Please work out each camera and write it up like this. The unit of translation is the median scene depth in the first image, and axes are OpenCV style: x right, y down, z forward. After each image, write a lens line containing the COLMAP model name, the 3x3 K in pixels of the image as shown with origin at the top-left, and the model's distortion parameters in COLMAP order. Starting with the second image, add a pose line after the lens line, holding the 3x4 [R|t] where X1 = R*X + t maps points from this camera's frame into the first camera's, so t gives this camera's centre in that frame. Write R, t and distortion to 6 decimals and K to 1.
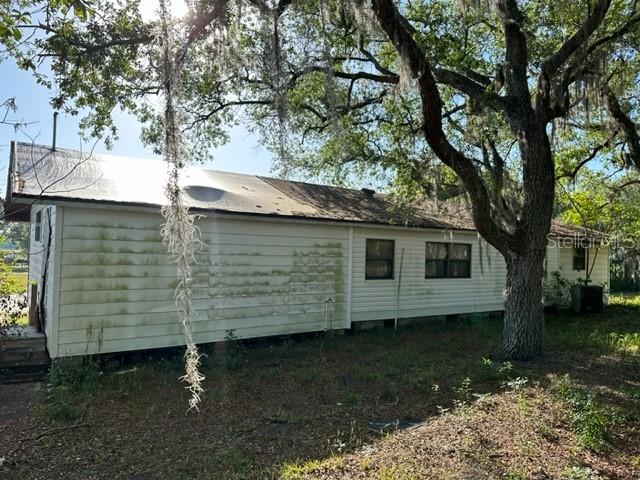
lens RADIAL K [[454.9, 0, 313.3], [0, 454.9, 242.2], [0, 0, 1]] dist [0.042540, -0.033399]
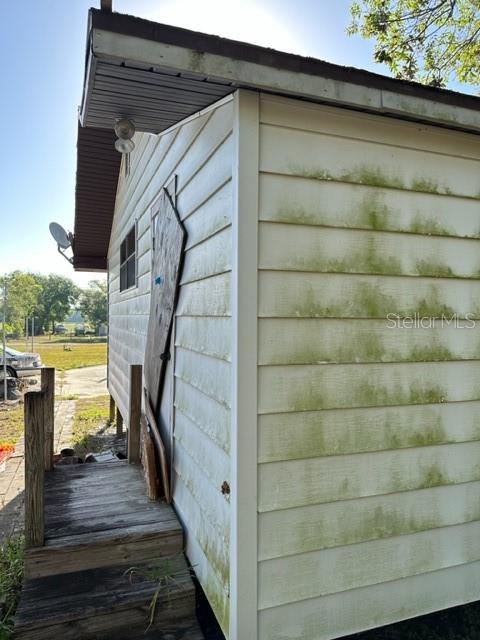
lens RADIAL K [[454.9, 0, 244.0], [0, 454.9, 318.6], [0, 0, 1]] dist [0.042540, -0.033399]
pose [[0.971770, -0.020169, -0.235067, -0.469492], [0.023431, 0.999664, 0.011090, 0.044026], [0.234764, -0.016285, 0.971916, 0.698781]]
